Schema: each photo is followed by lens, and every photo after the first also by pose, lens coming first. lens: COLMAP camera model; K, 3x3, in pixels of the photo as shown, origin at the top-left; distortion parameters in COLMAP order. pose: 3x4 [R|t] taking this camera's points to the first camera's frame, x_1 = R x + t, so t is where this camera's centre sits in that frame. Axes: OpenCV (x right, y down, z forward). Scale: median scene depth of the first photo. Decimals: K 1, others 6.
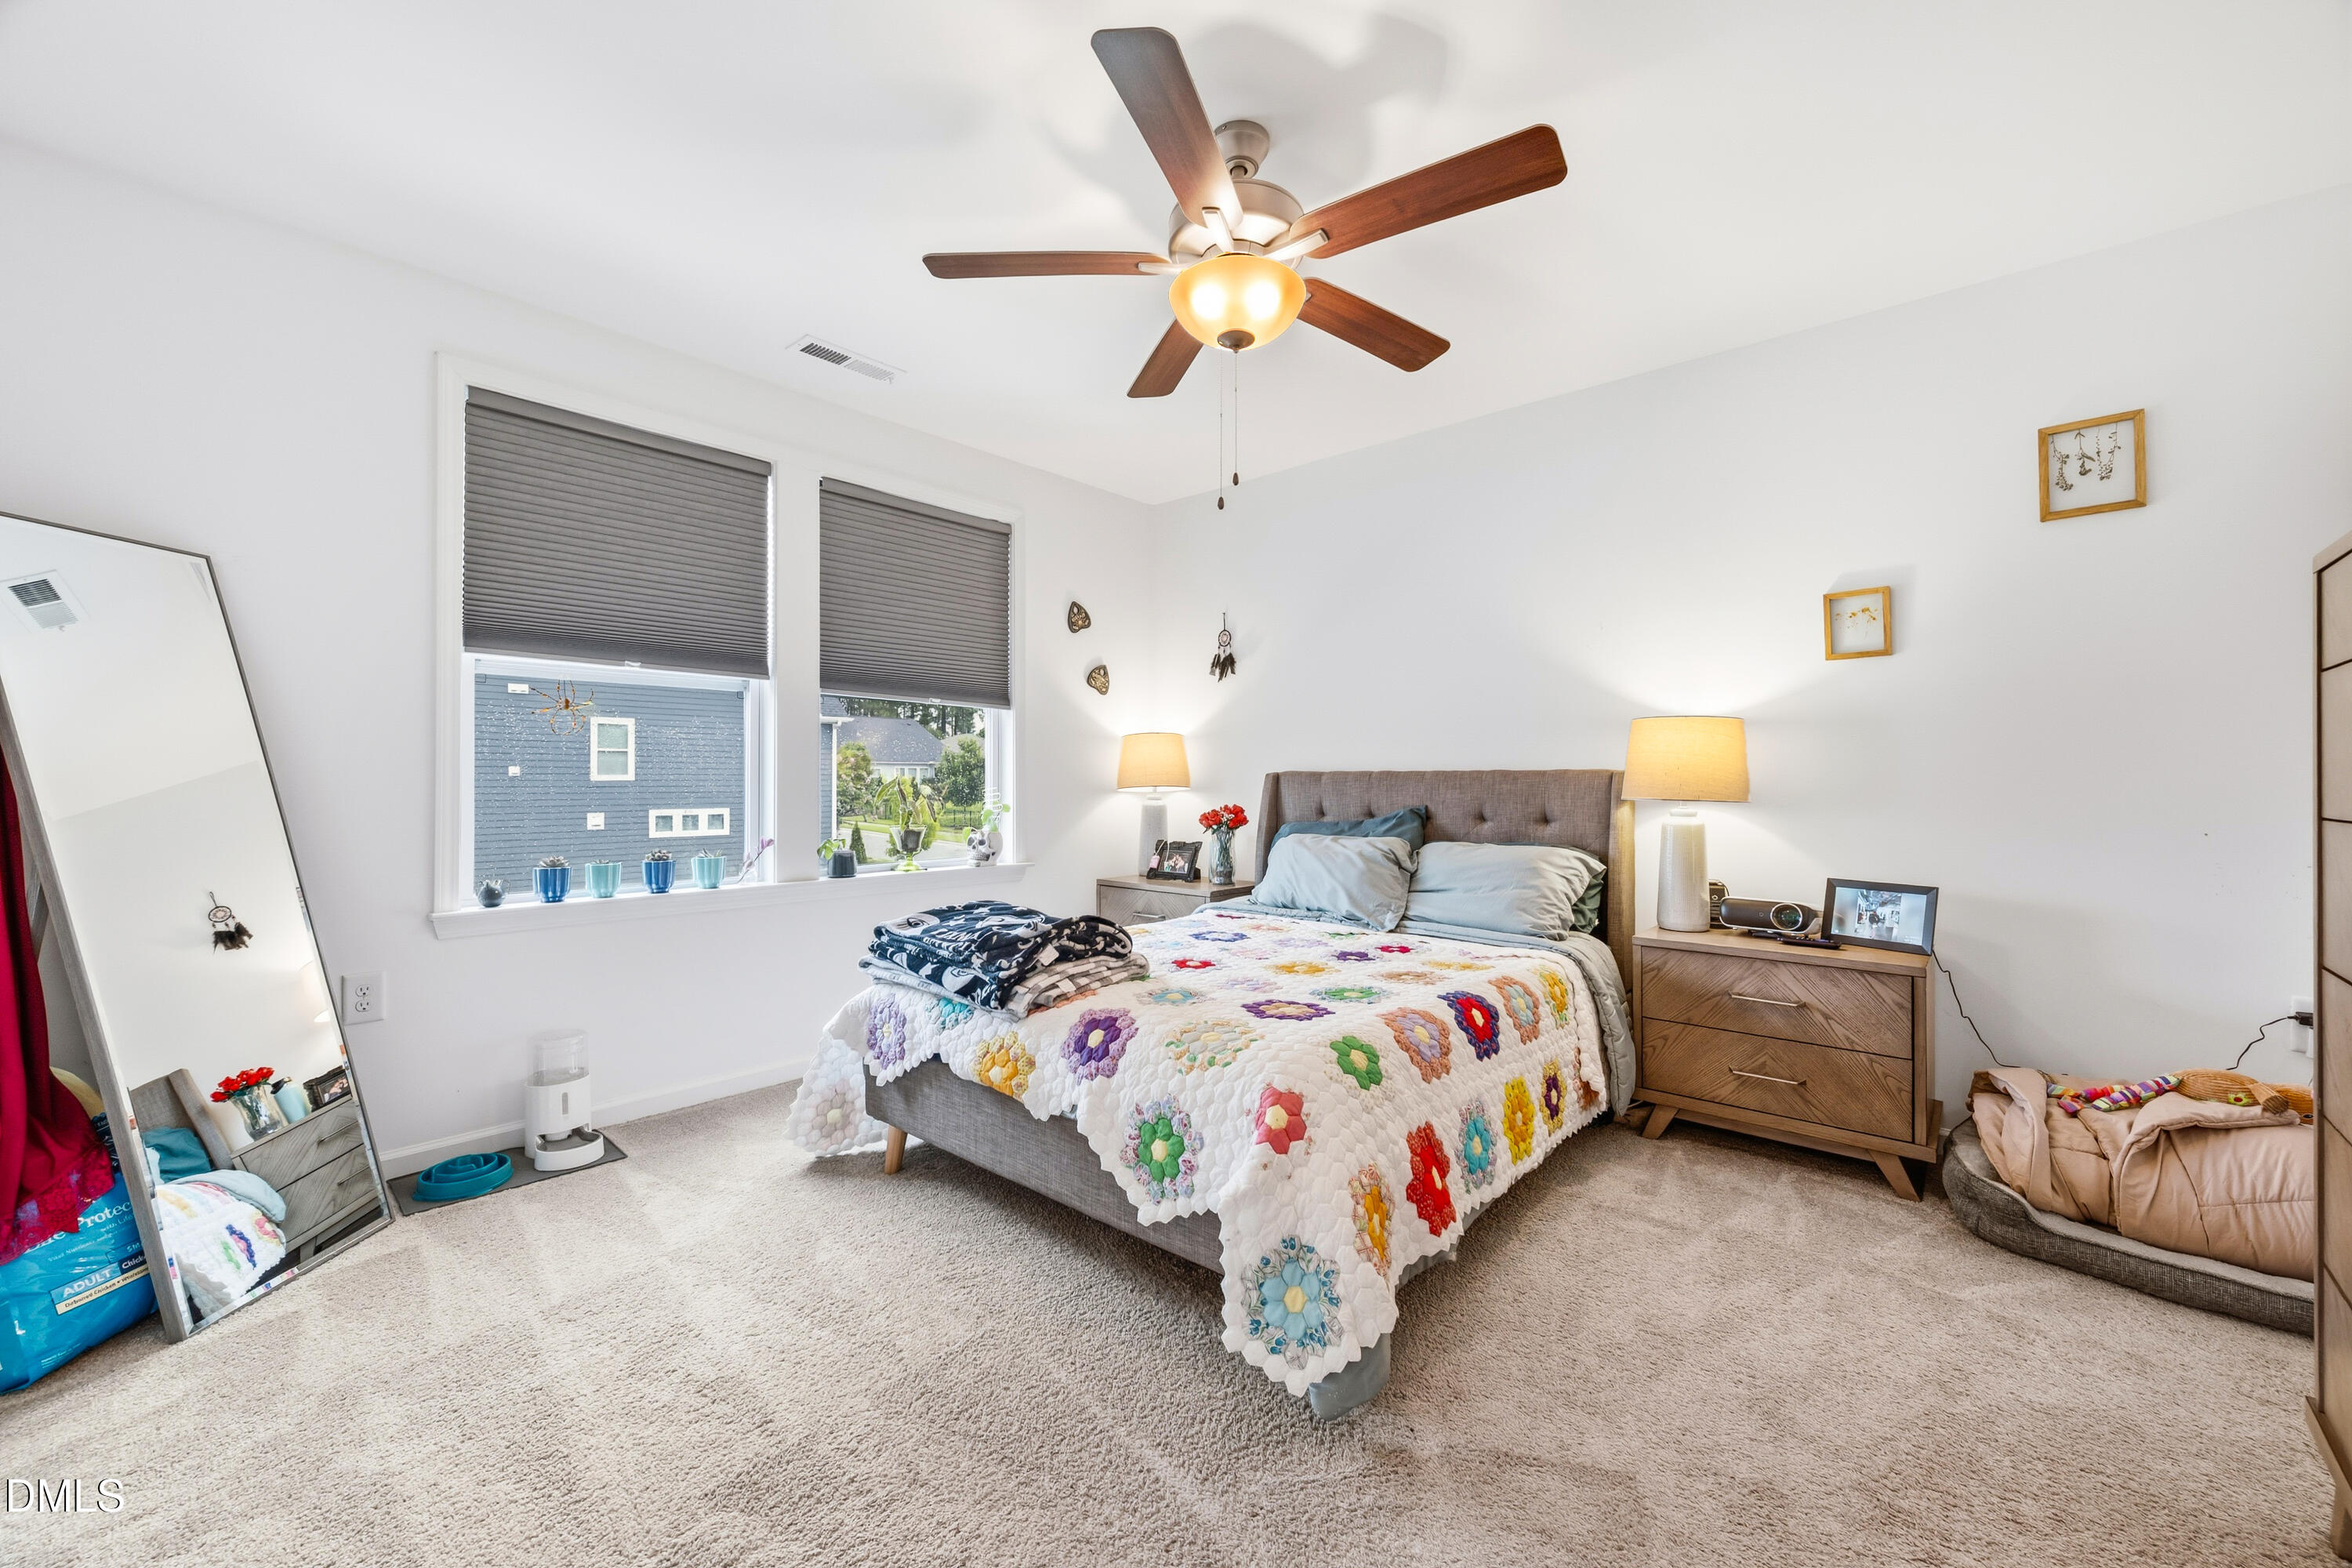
lens RADIAL K [[934.3, 0, 1176.0], [0, 934.3, 784.0], [0, 0, 1]] dist [0.000729, 0.000087]
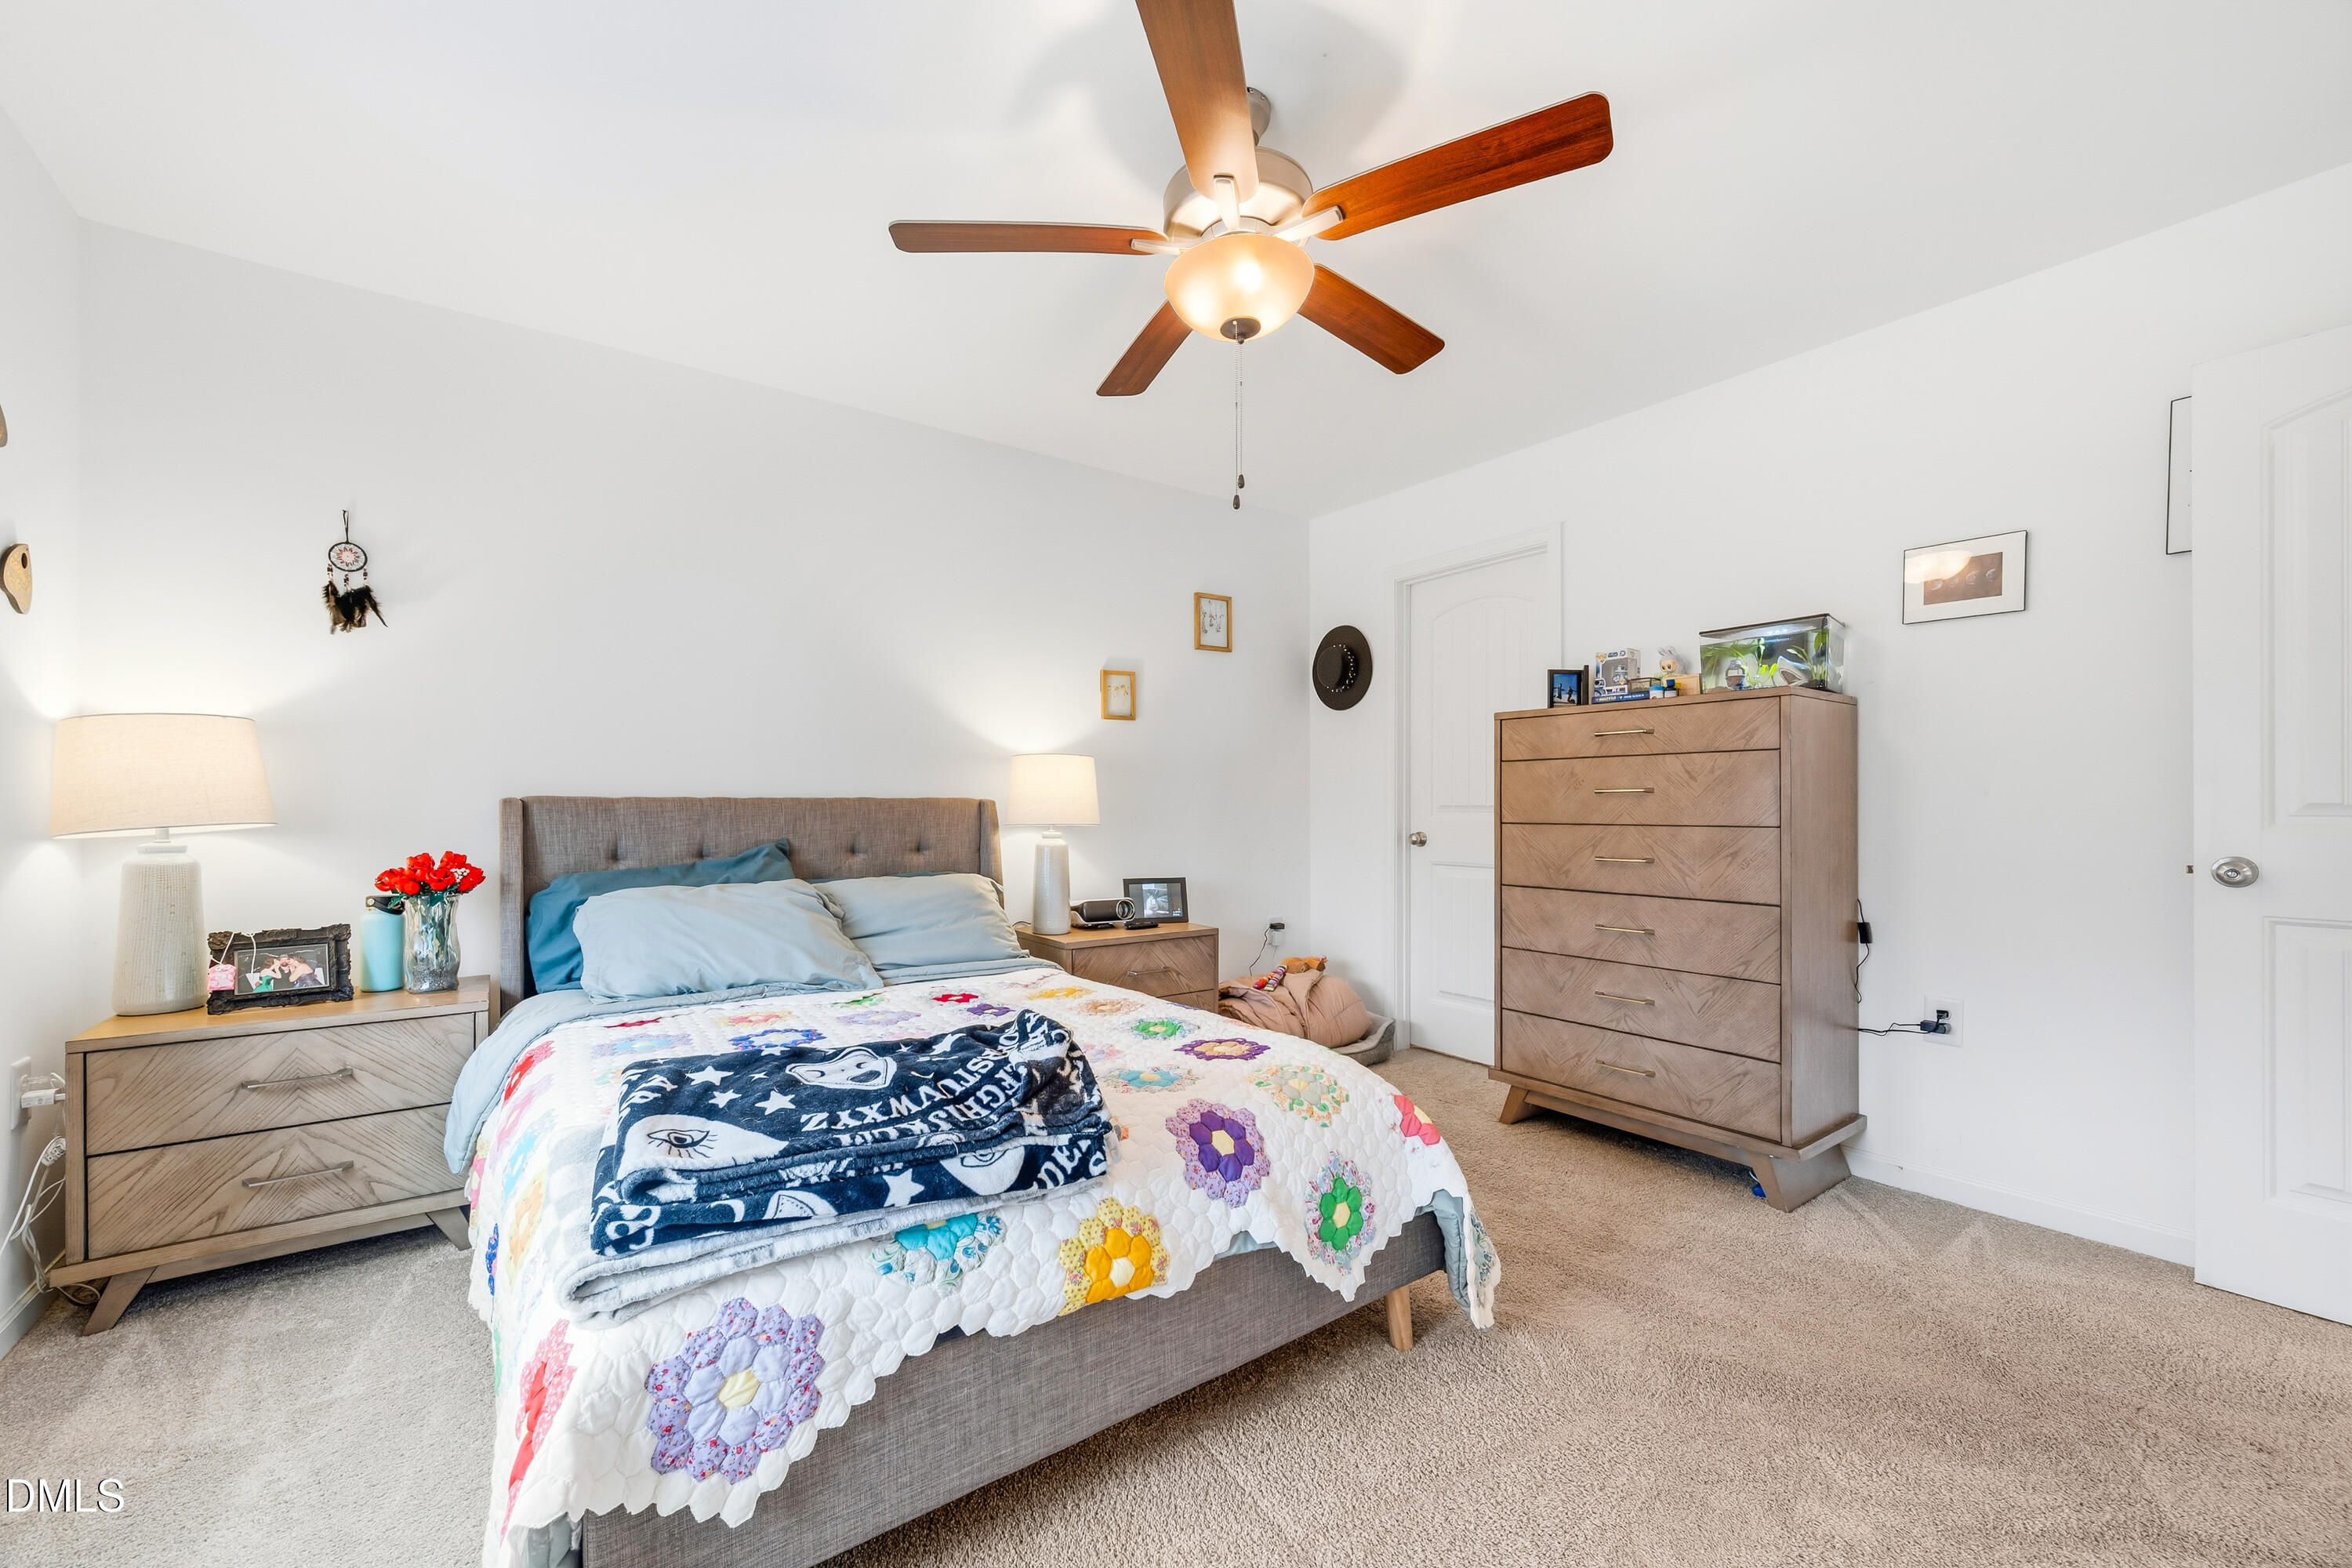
lens RADIAL K [[929.7, 0, 1175.0], [0, 929.7, 819.7], [0, 0, 1]] dist [0.000077, 0.000007]
pose [[0.211269, -0.016365, 0.977291, -0.622950], [0.005463, 0.999864, 0.015562, -0.007373], [-0.977413, 0.002051, 0.211329, 0.641510]]
